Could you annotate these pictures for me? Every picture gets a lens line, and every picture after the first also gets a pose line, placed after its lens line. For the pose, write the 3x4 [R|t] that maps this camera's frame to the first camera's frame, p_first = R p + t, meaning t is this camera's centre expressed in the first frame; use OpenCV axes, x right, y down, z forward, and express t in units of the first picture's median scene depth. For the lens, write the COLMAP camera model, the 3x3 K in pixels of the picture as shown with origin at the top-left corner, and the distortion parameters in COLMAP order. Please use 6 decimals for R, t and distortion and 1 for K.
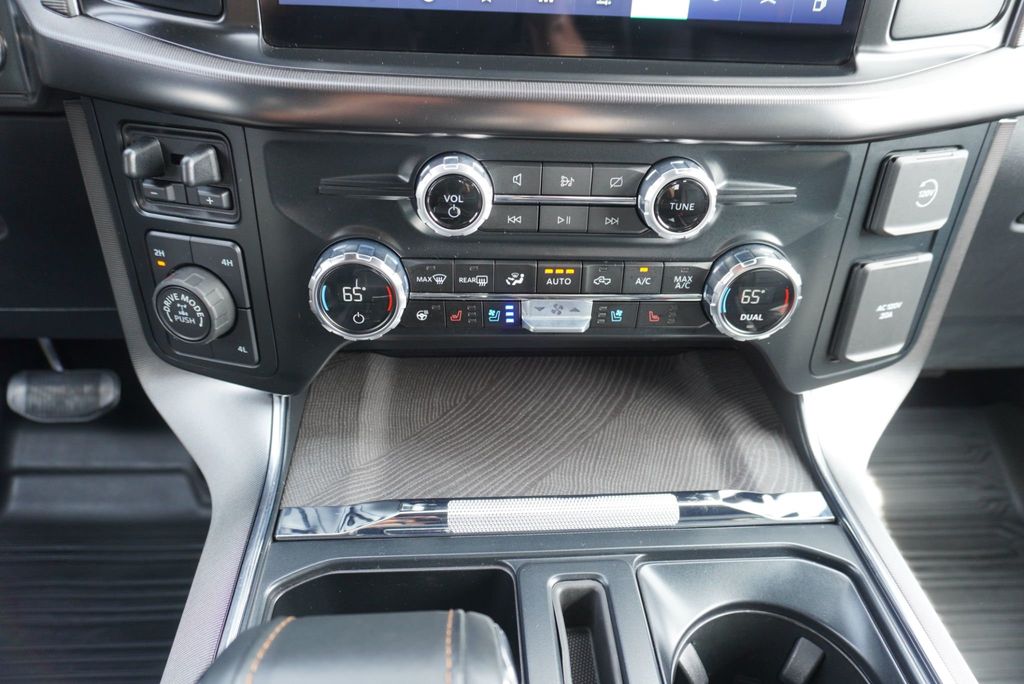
lens RADIAL K [[708.6, 0, 516.2], [0, 708.6, 346.4], [0, 0, 1]] dist [-0.039510, 0.035675]
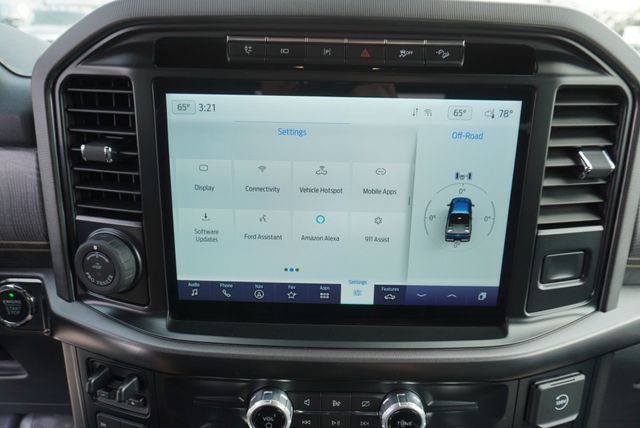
lens RADIAL K [[442.9, 0, 318.2], [0, 442.9, 214.9], [0, 0, 1]] dist [-0.039510, 0.035675]
pose [[0.997268, -0.002906, -0.073812, 0.099701], [-0.015553, 0.968565, -0.248274, -0.377701], [0.072213, 0.248743, 0.965874, -0.127908]]
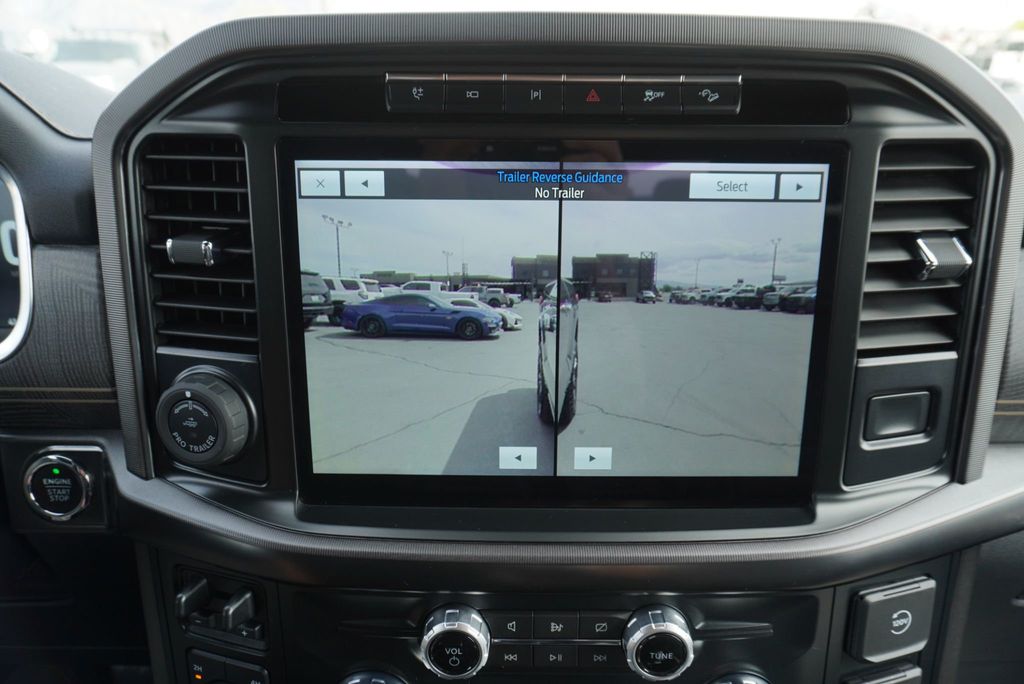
lens RADIAL K [[708.6, 0, 508.9], [0, 708.6, 342.7], [0, 0, 1]] dist [-0.039510, 0.035675]
pose [[0.996973, -0.017998, -0.075635, 0.082396], [-0.003011, 0.963169, -0.268879, -0.338814], [0.077689, 0.268293, 0.960200, -0.177310]]
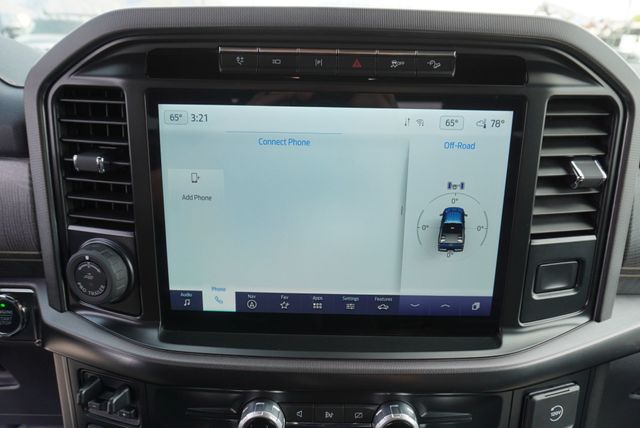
lens RADIAL K [[442.9, 0, 317.8], [0, 442.9, 215.0], [0, 0, 1]] dist [-0.039510, 0.035675]
pose [[0.997349, -0.005051, -0.072592, 0.114390], [-0.014364, 0.964291, -0.264456, -0.383479], [0.071335, 0.264797, 0.961662, -0.126882]]
